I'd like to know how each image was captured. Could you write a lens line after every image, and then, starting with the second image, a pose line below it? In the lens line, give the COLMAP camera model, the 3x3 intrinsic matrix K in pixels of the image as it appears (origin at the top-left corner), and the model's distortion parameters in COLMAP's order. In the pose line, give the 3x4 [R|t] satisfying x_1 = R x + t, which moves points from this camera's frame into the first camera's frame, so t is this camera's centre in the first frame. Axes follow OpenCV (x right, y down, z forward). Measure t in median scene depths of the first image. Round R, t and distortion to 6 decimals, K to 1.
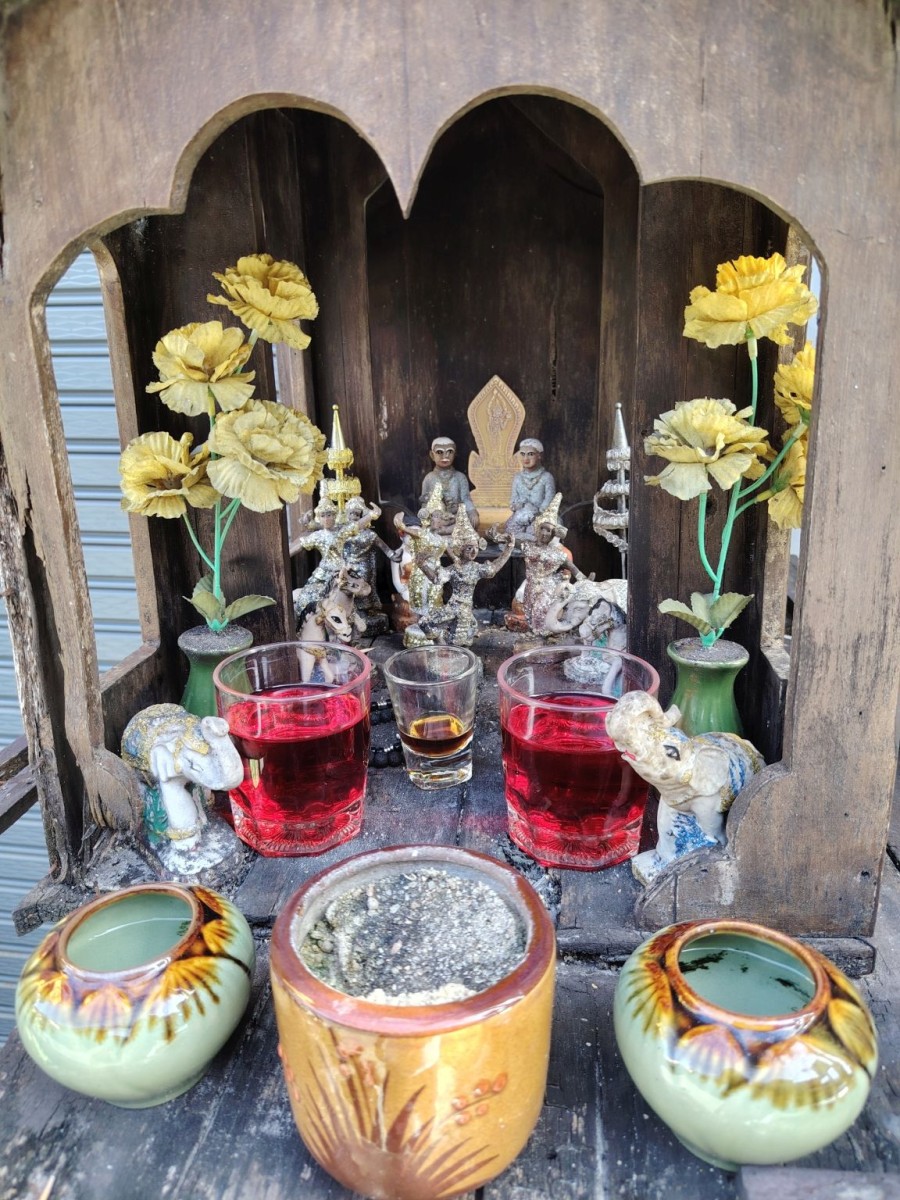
lens RADIAL K [[834.0, 0, 472.3], [0, 834.0, 616.4], [0, 0, 1]] dist [0.059169, -0.097515]
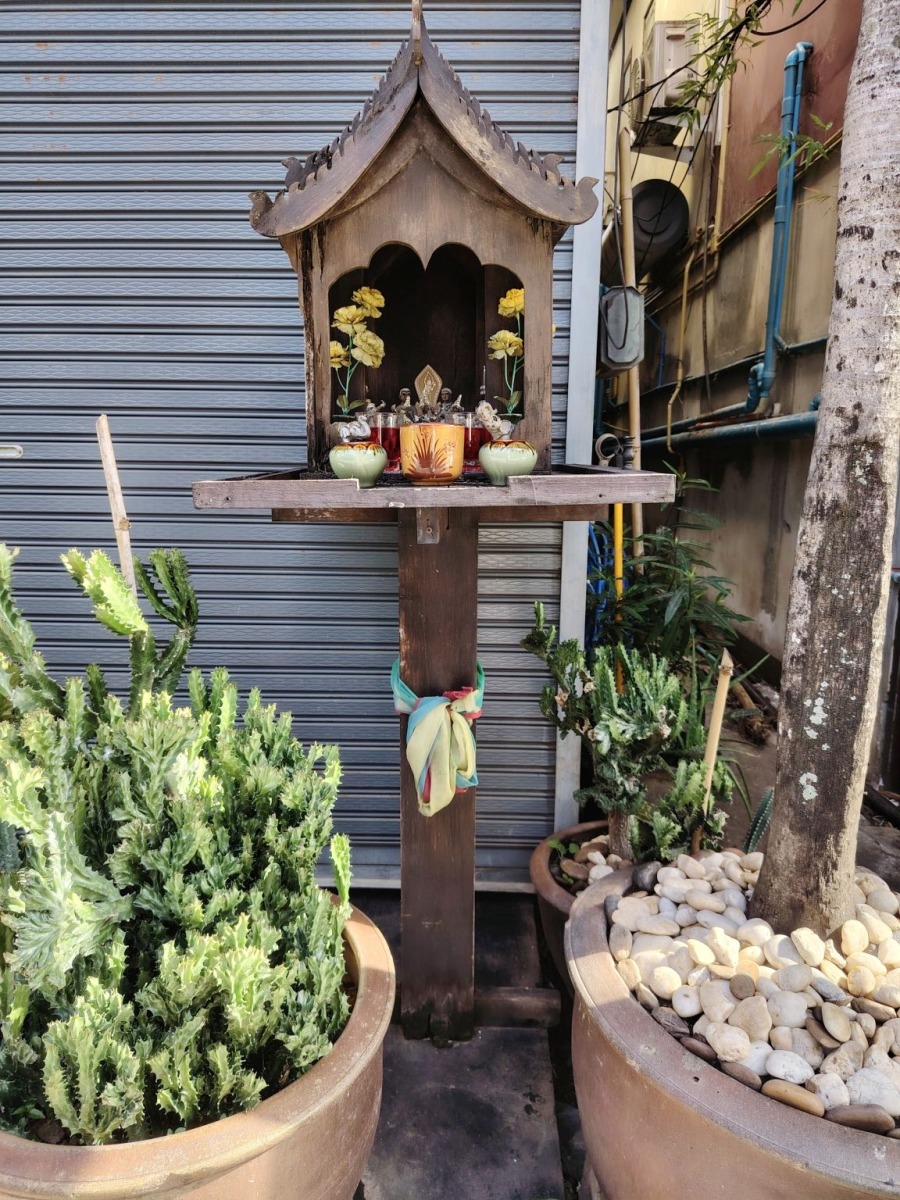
lens RADIAL K [[833.6, 0, 453.5], [0, 833.6, 626.7], [0, 0, 1]] dist [0.084367, -0.148287]
pose [[0.994047, -0.010342, 0.108463, -0.334309], [0.022624, 0.993380, -0.112623, 1.419799], [-0.106580, 0.114407, 0.987700, -2.379595]]
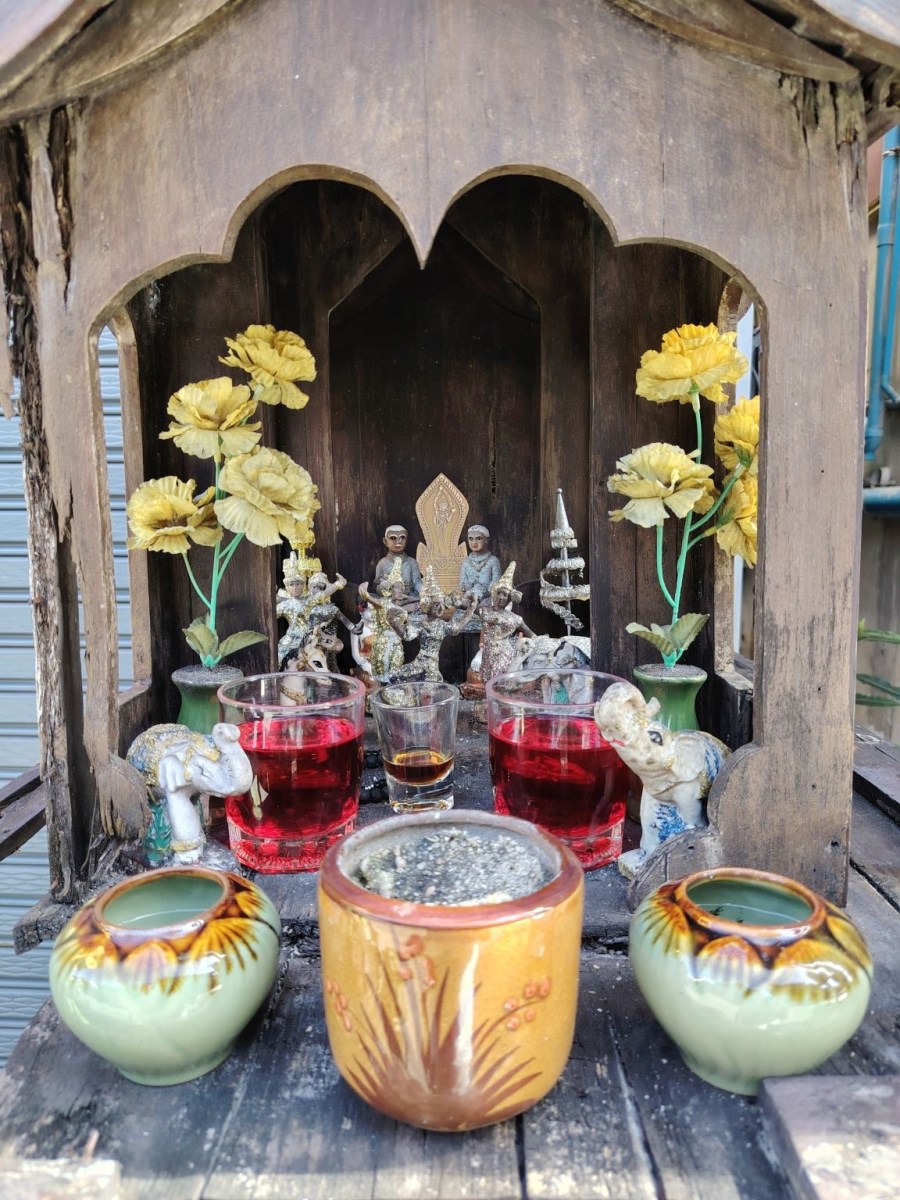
lens RADIAL K [[833.6, 0, 453.5], [0, 833.6, 626.7], [0, 0, 1]] dist [0.084367, -0.148287]
pose [[0.996222, -0.010897, 0.086162, -0.119086], [0.024394, 0.987267, -0.157191, 0.183398], [-0.083352, 0.158699, 0.983802, -0.087223]]
